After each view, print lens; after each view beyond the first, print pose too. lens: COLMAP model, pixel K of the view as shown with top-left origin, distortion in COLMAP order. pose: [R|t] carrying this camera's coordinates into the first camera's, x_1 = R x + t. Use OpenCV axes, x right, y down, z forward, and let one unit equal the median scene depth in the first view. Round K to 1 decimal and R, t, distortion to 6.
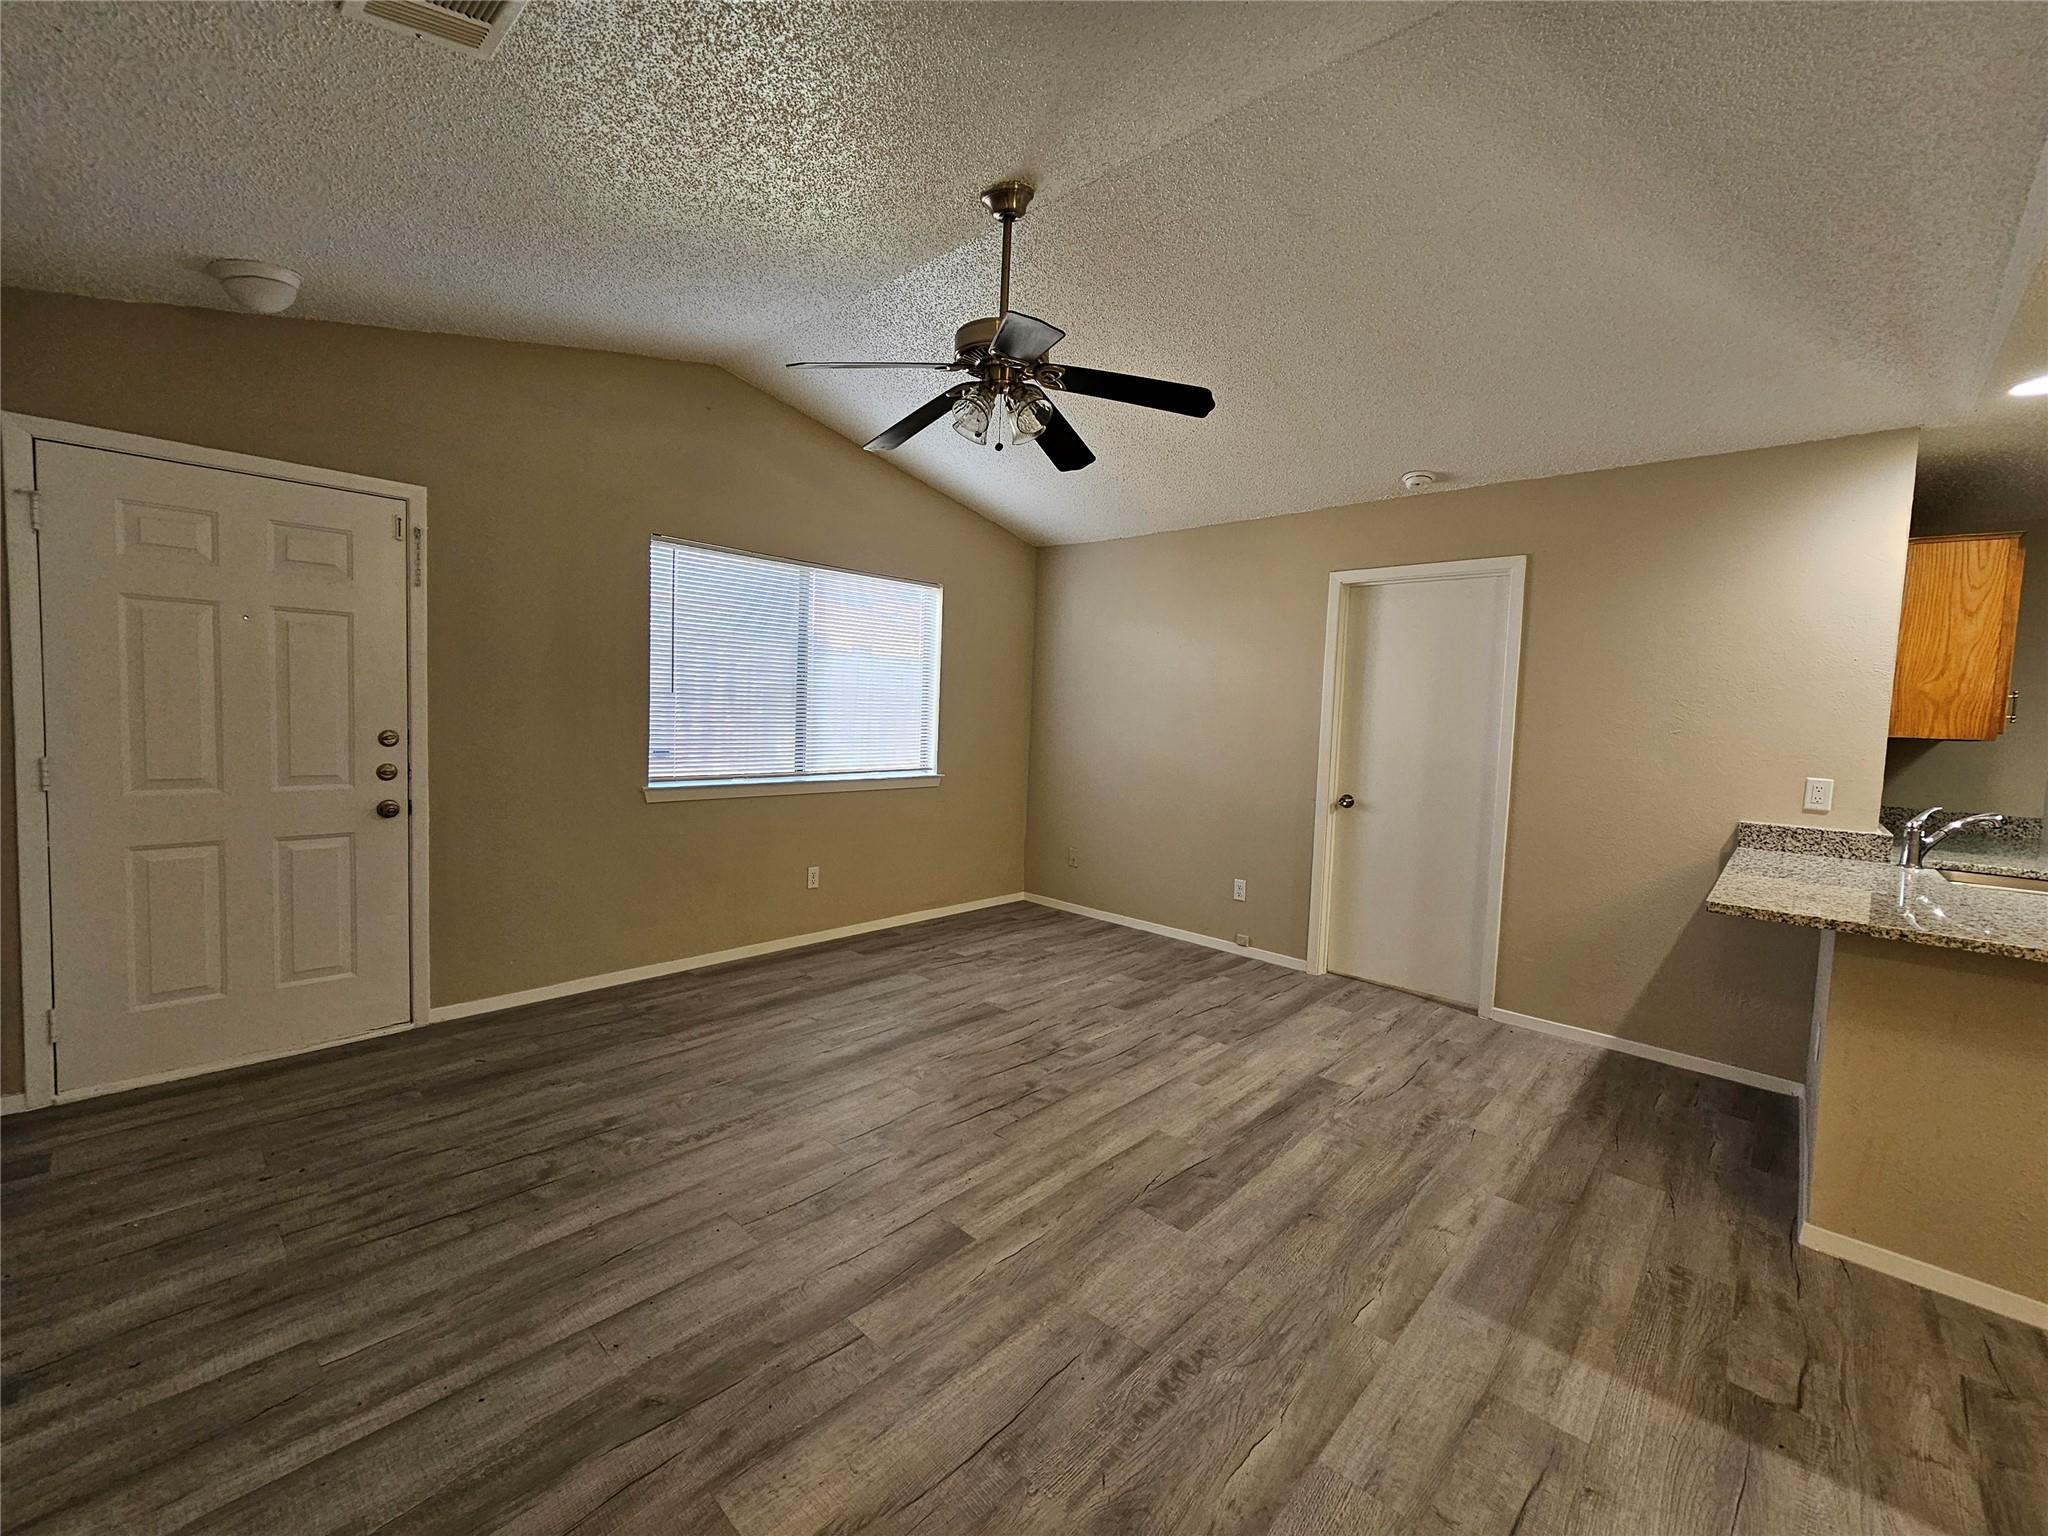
lens RADIAL K [[840.5, 0, 1023.0], [0, 840.5, 759.7], [0, 0, 1]] dist [-0.001619, 0.000430]
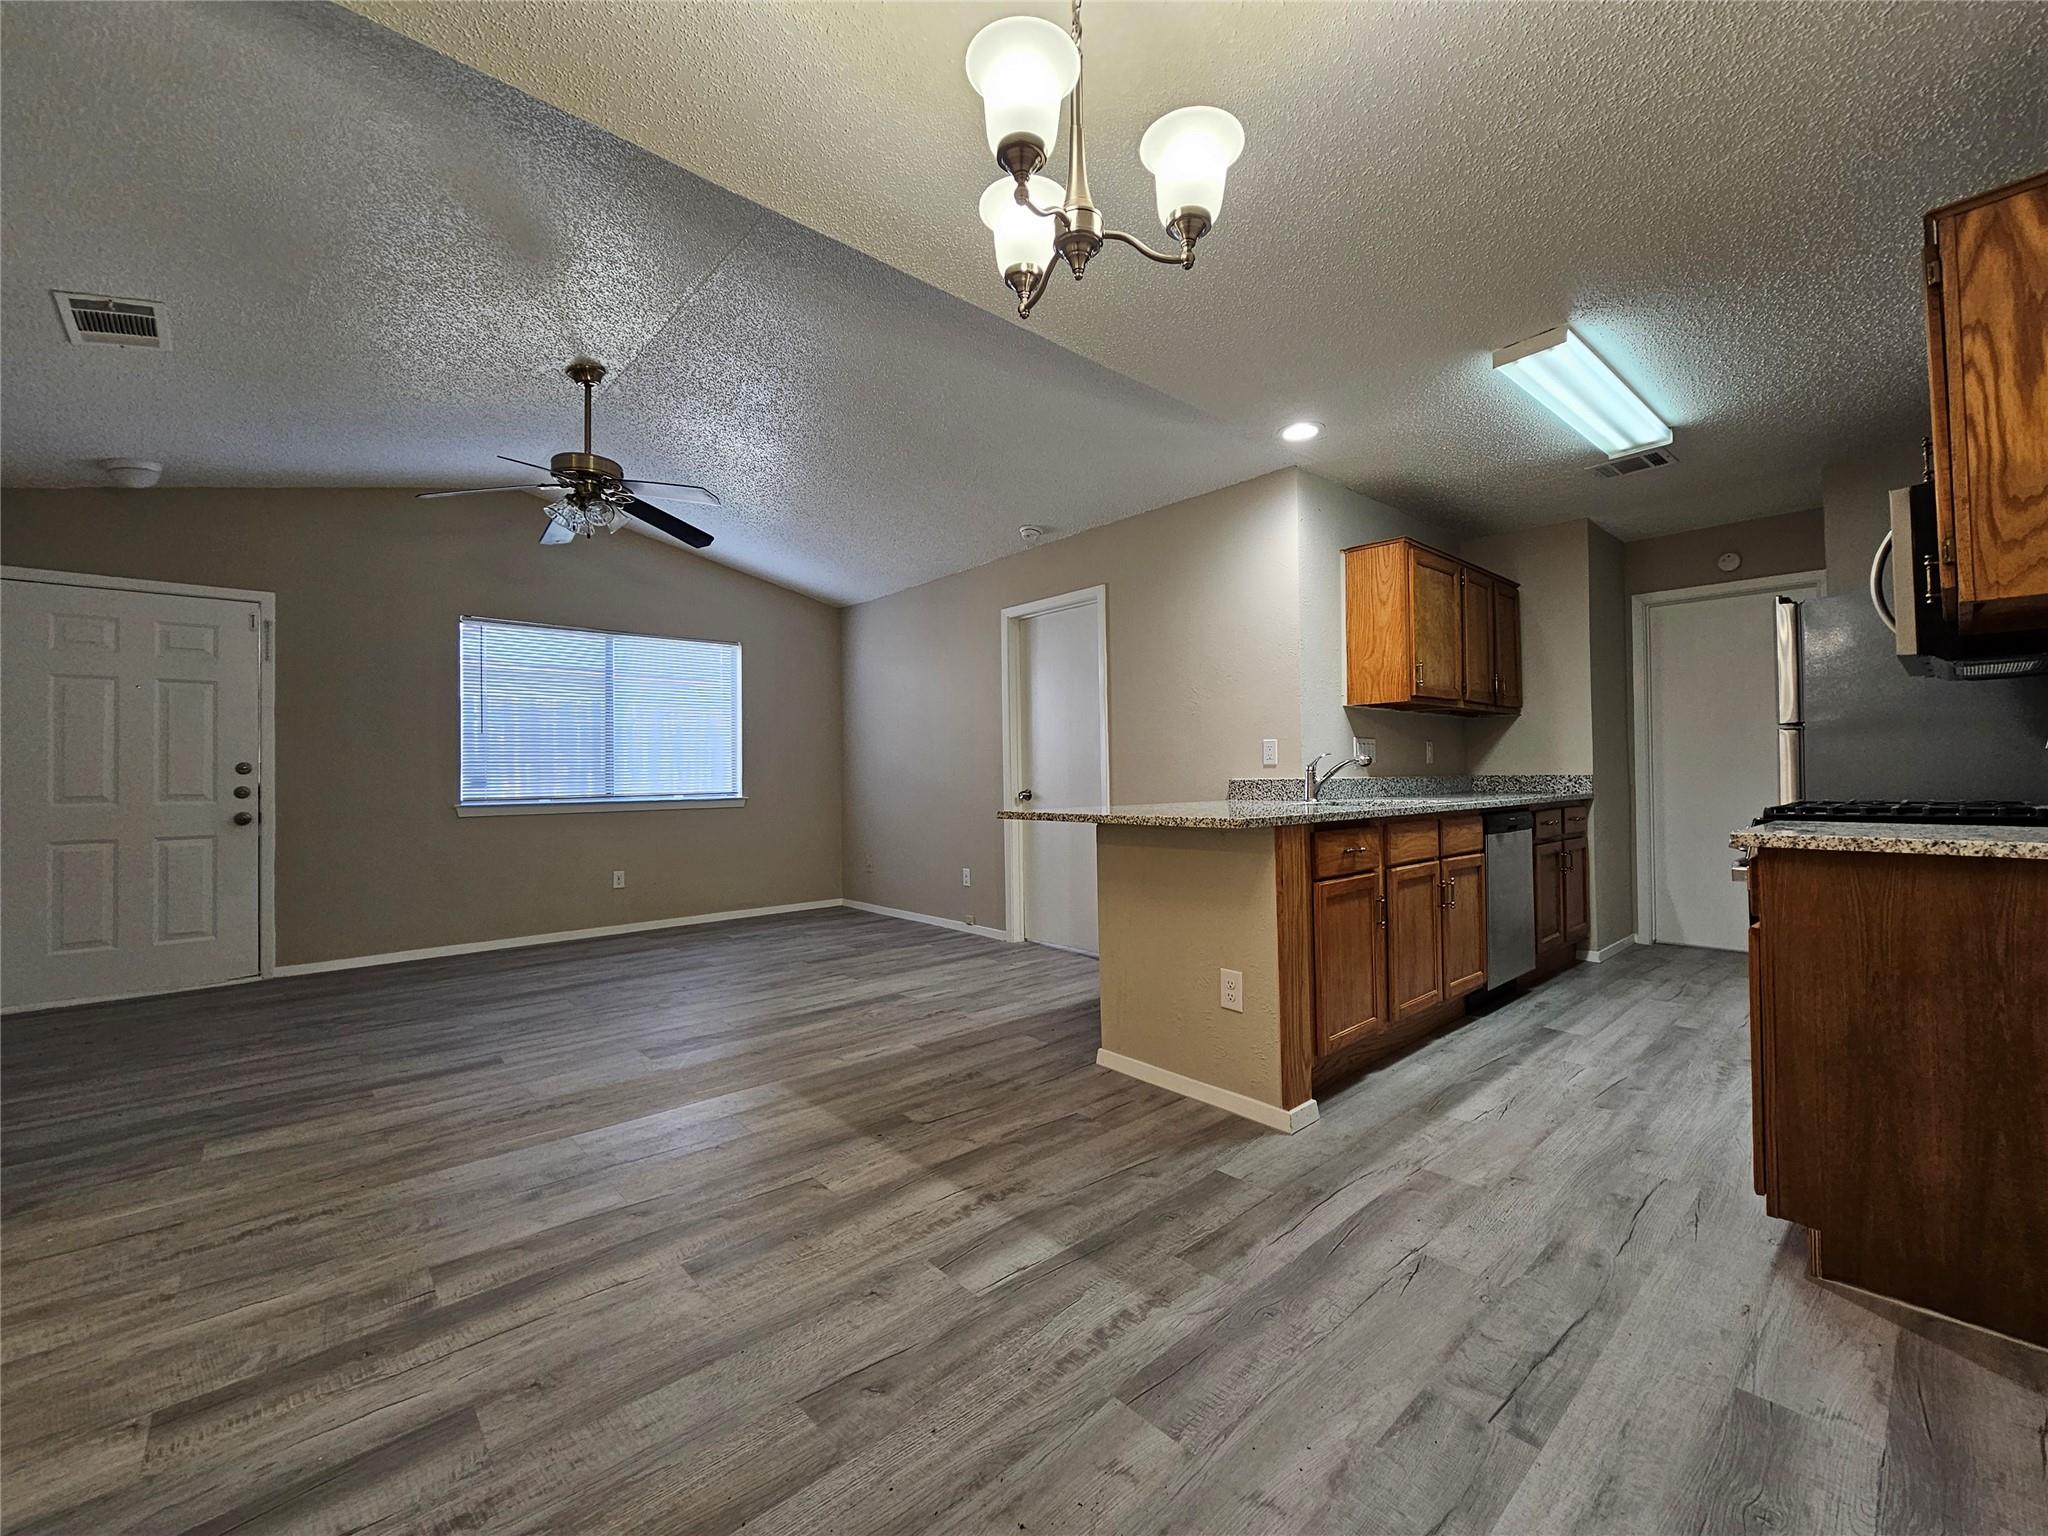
lens RADIAL K [[841.0, 0, 1021.2], [0, 841.0, 761.2], [0, 0, 1]] dist [-0.001449, 0.000235]
pose [[0.994560, -0.053245, -0.089529, 0.785275], [0.045914, 0.995571, -0.082038, 0.161367], [0.093500, 0.077481, 0.992600, -0.328130]]
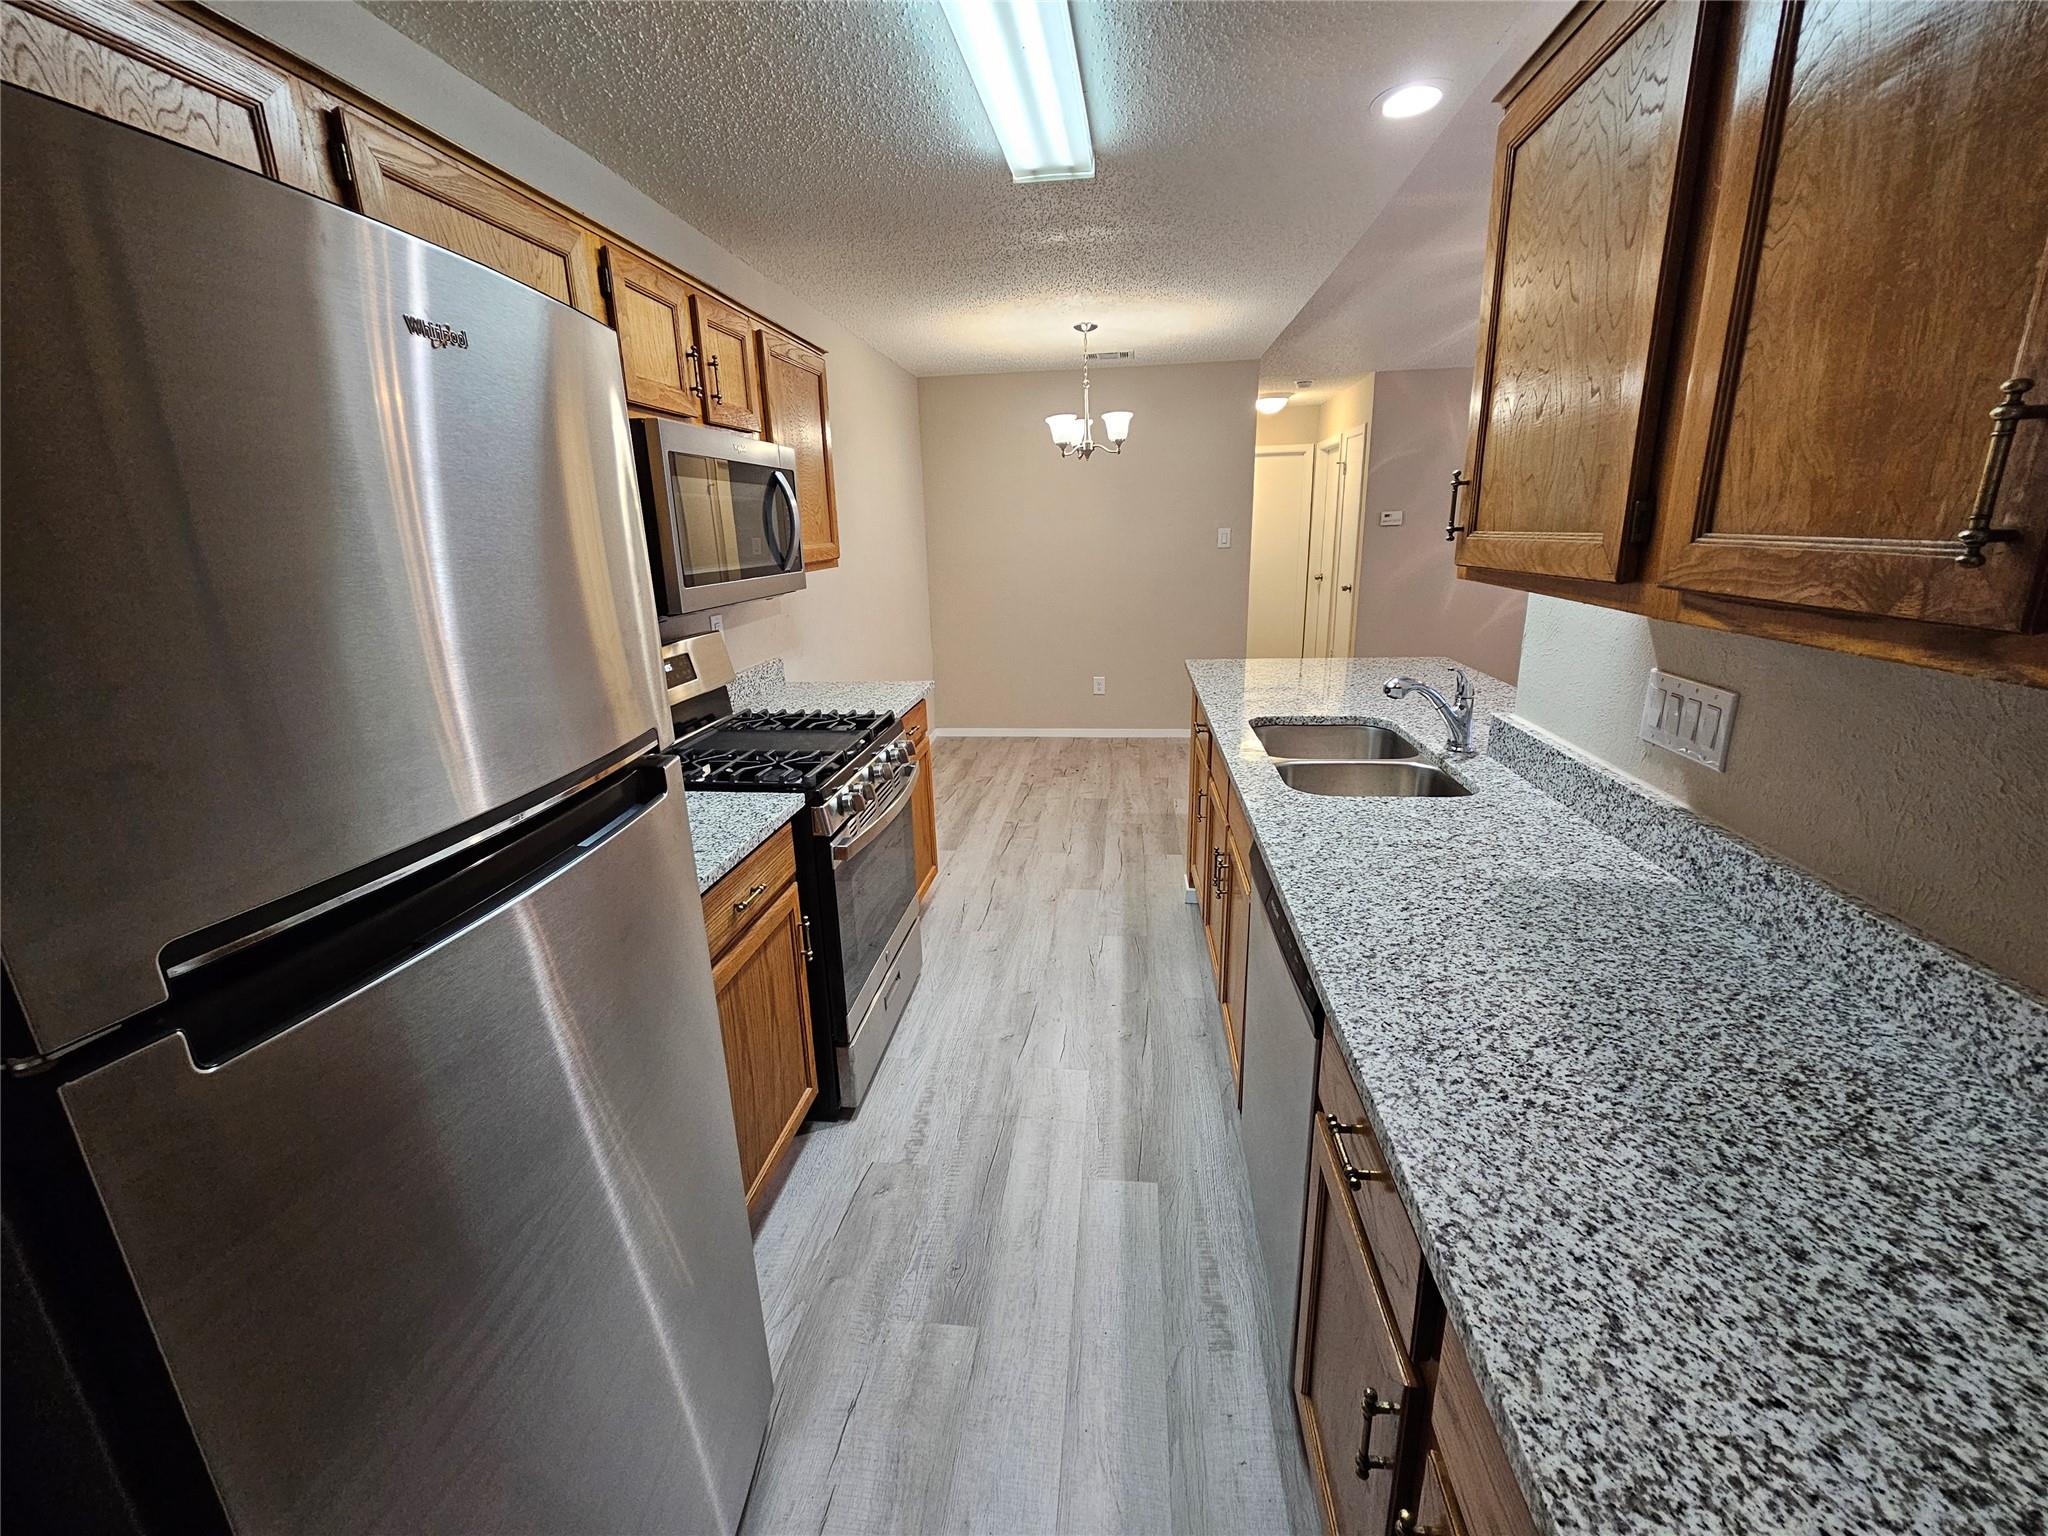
lens RADIAL K [[839.7, 0, 1021.1], [0, 839.7, 760.2], [0, 0, 1]] dist [-0.001958, 0.000307]
pose [[-0.810731, 0.144891, -0.567205, 1.883227], [-0.037577, 0.954010, 0.297410, -0.066379], [0.584212, 0.262433, -0.768001, 1.423317]]
